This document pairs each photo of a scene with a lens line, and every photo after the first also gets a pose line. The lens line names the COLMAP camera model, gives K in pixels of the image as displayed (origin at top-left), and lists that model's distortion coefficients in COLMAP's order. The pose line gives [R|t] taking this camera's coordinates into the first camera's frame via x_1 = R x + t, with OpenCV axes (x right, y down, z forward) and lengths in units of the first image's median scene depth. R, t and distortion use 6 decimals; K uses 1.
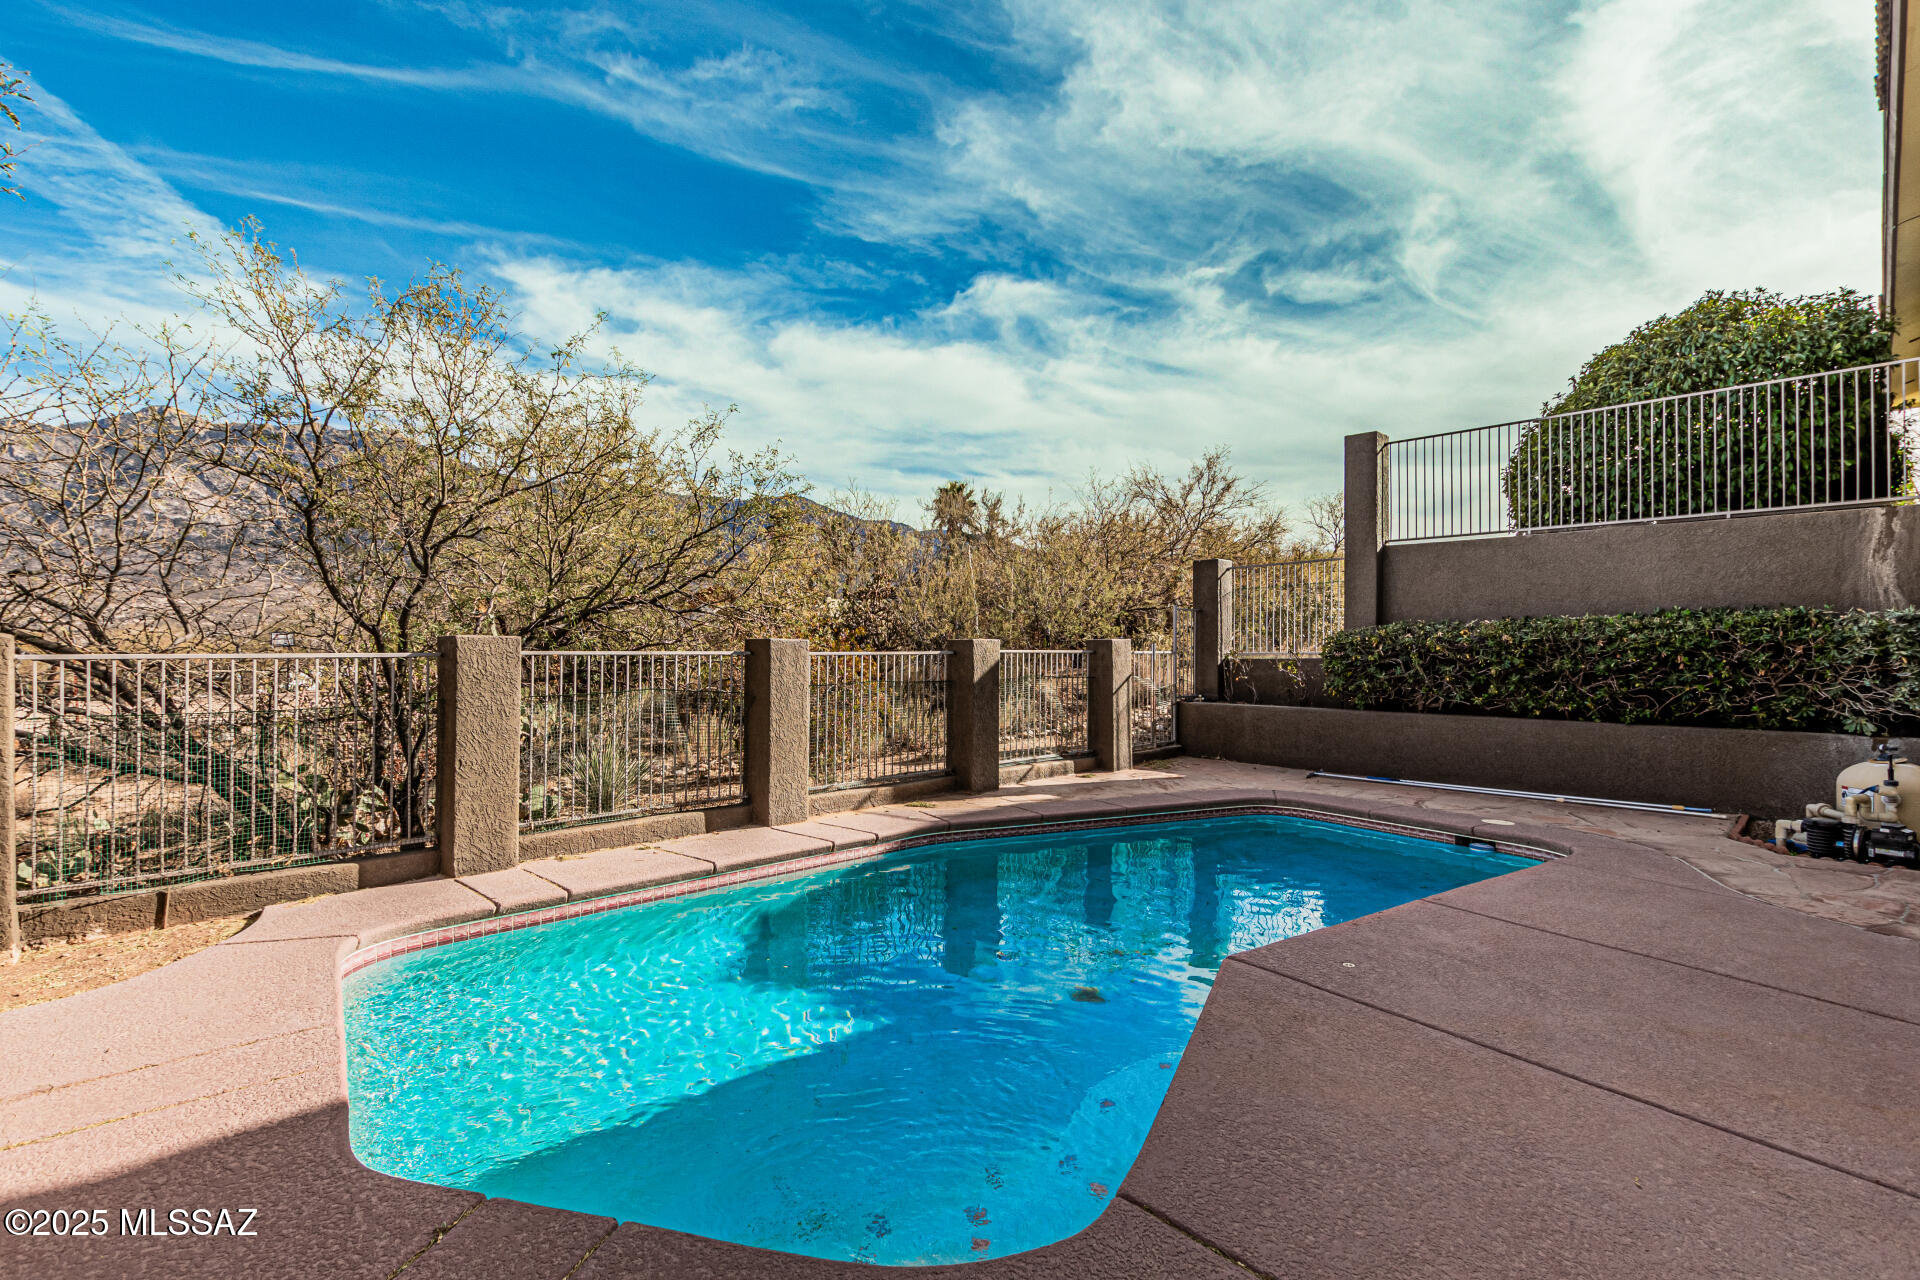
lens RADIAL K [[885.4, 0, 968.2], [0, 885.4, 644.0], [0, 0, 1]] dist [0.004709, -0.002005]
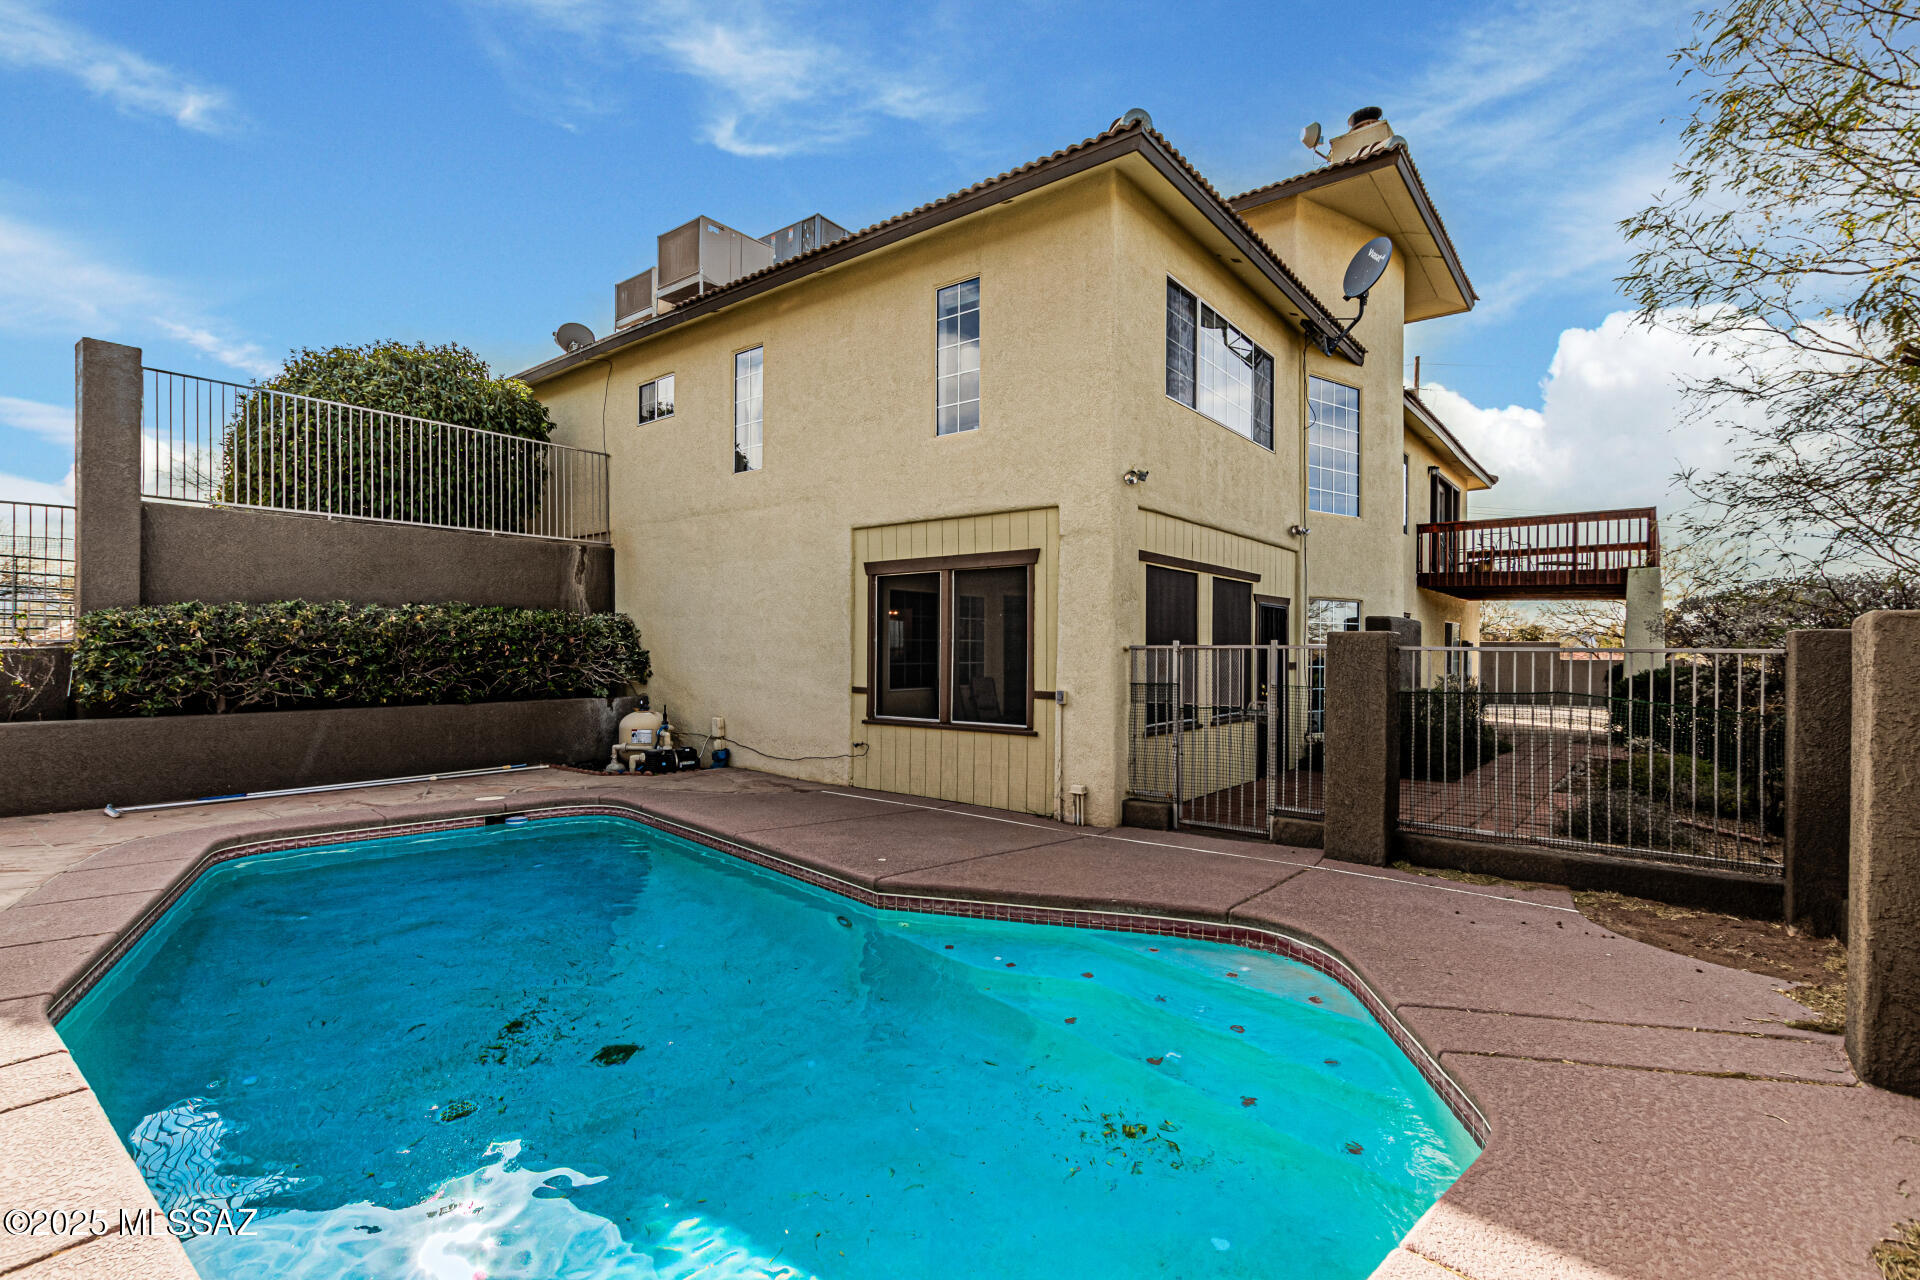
lens RADIAL K [[885.4, 0, 935.9], [0, 885.4, 642.4], [0, 0, 1]] dist [0.004709, -0.002005]
pose [[-0.132644, -0.005806, 0.991147, -0.452233], [-0.014380, 0.999889, 0.003933, -0.002756], [-0.991059, -0.013731, -0.132713, 0.500462]]
